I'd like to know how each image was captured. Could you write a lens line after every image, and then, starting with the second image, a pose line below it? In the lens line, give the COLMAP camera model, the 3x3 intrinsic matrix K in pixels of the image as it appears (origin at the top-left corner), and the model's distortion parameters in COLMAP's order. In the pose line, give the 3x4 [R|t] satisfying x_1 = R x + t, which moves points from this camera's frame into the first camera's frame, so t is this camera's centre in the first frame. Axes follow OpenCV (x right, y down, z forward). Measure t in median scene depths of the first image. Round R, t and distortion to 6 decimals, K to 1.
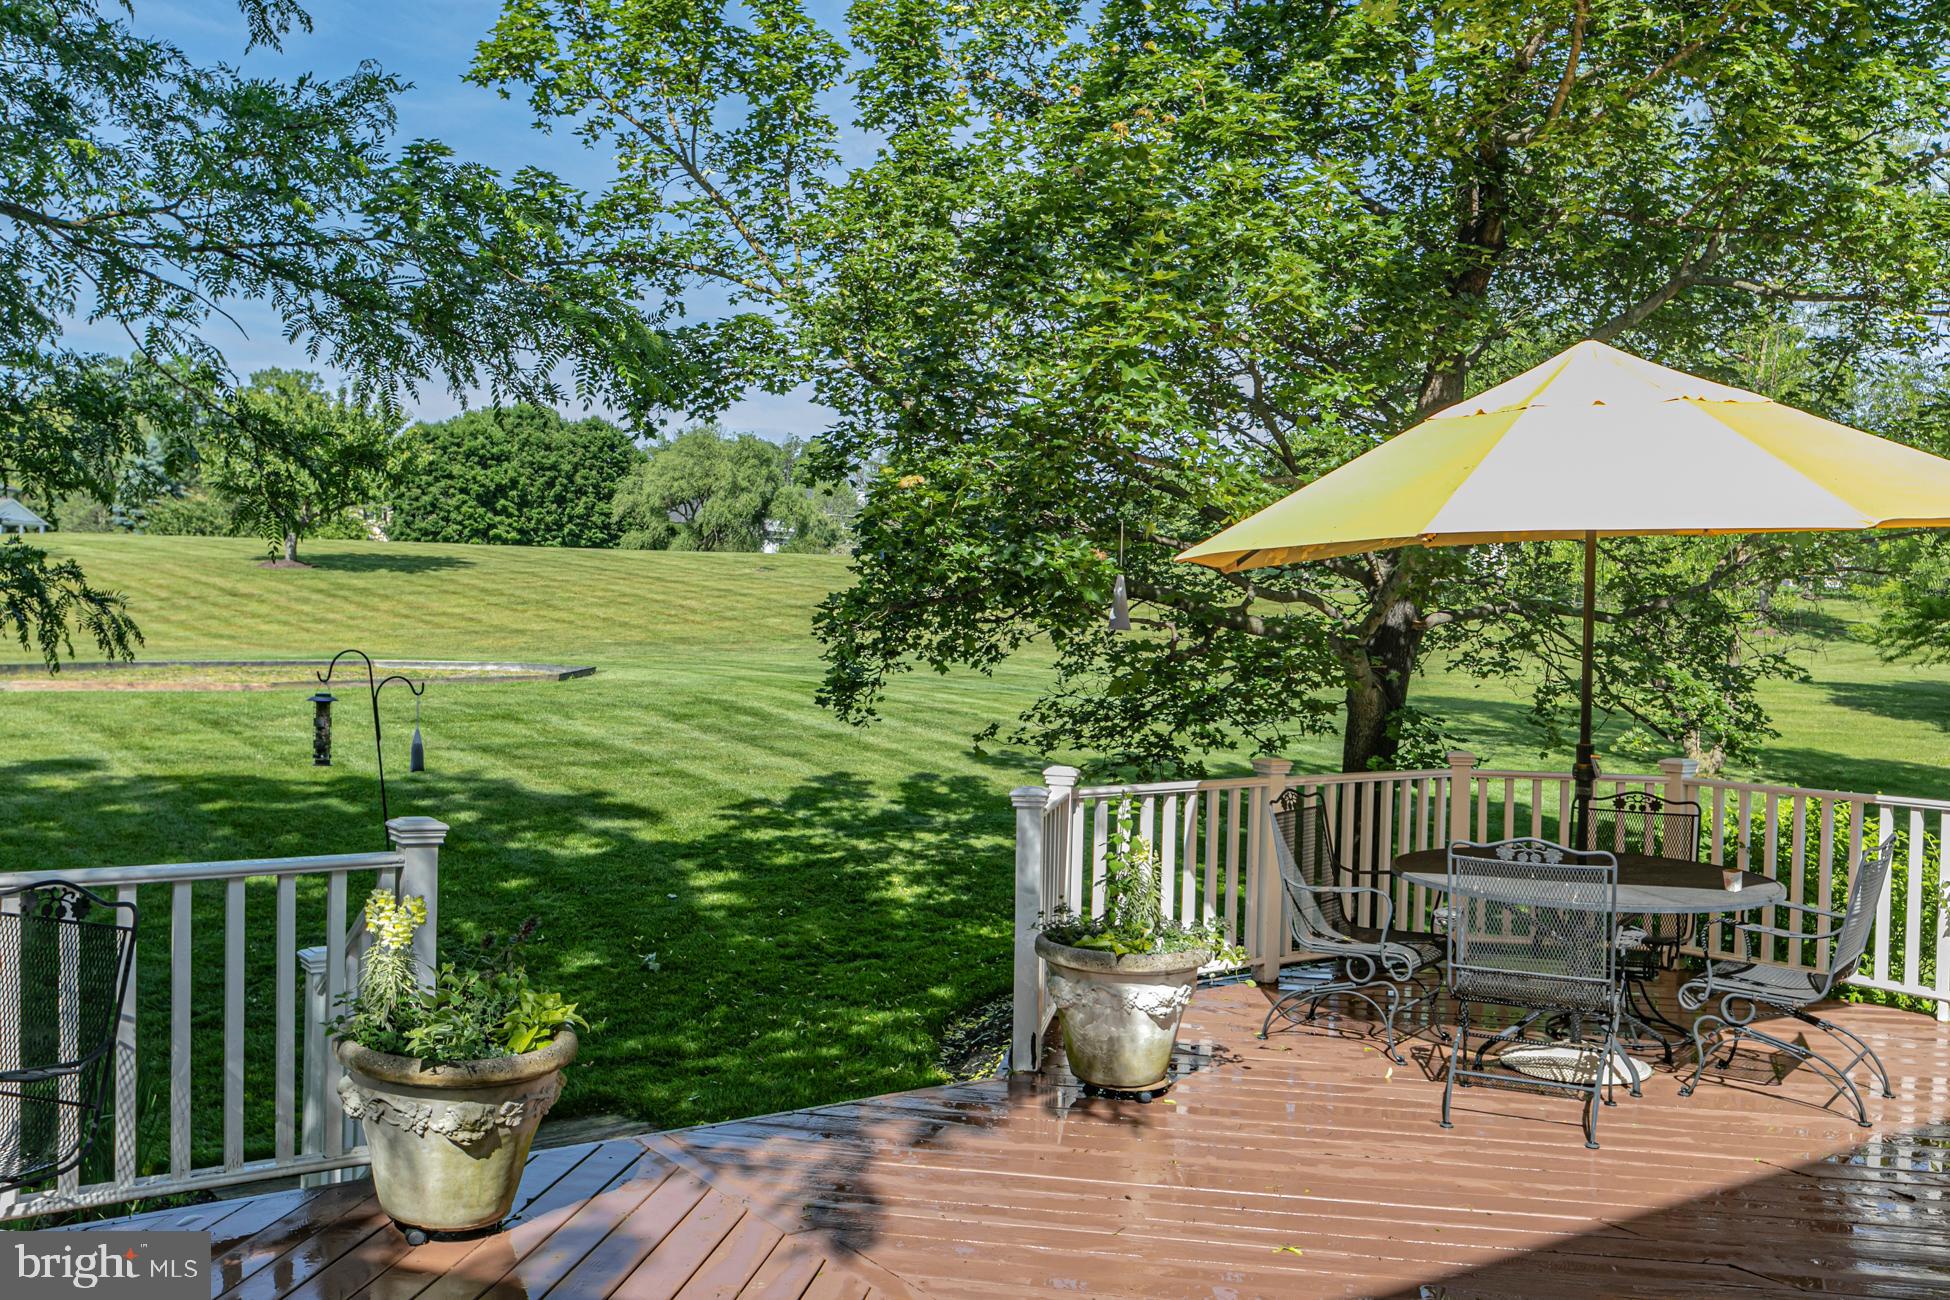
lens RADIAL K [[1818.7, 0, 978.9], [0, 1818.7, 648.1], [0, 0, 1]] dist [-0.011260, 0.009920]
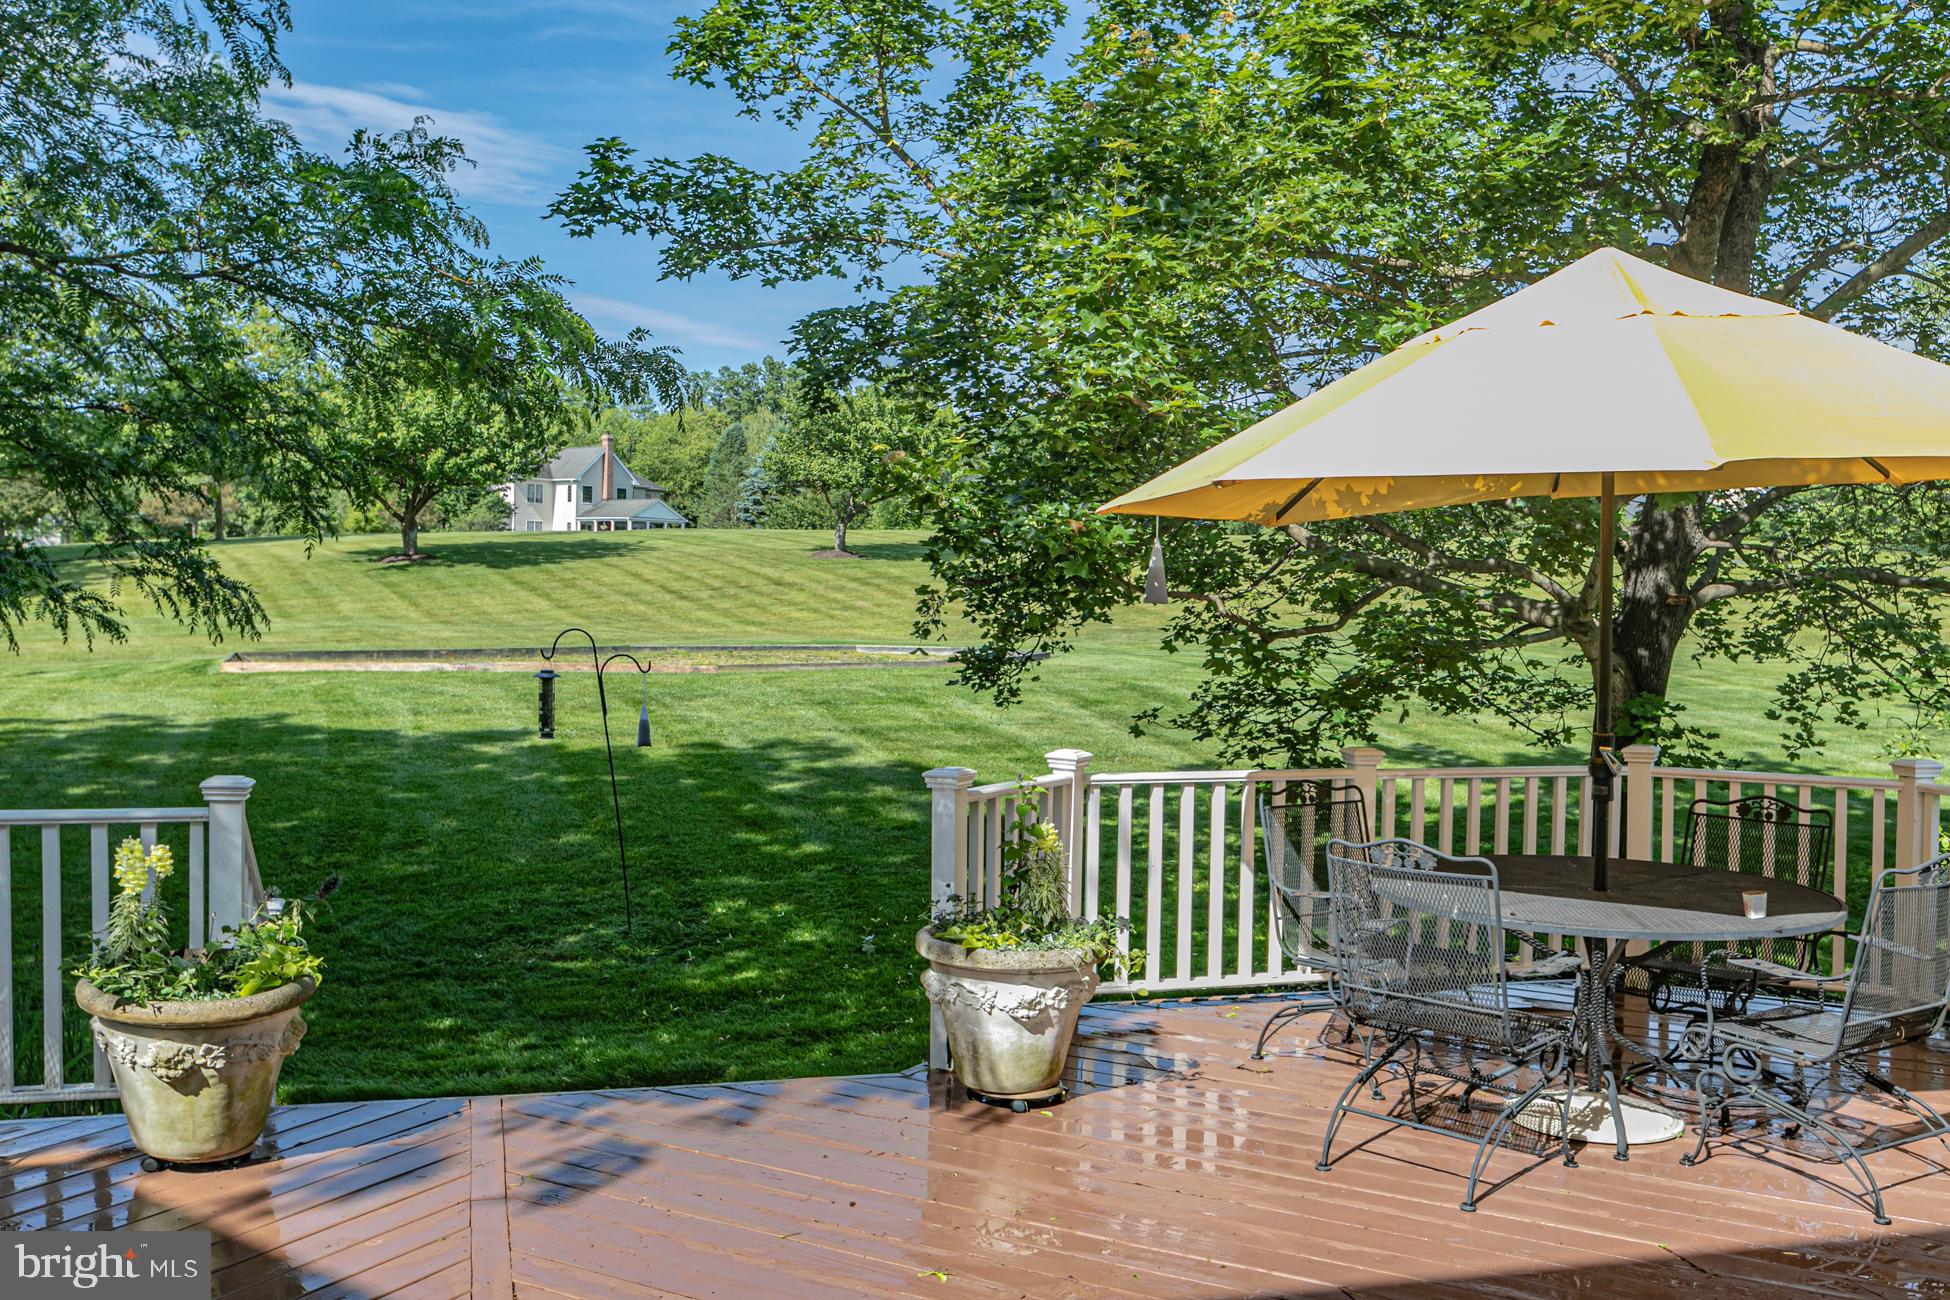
lens RADIAL K [[1898.1, 0, 976.3], [0, 1898.1, 647.4], [0, 0, 1]] dist [-0.005021, 0.000000]
pose [[0.931123, -0.000703, -0.364704, 0.474996], [0.002686, 0.999984, 0.004931, 0.010784], [0.364694, -0.005571, 0.931111, 0.108781]]
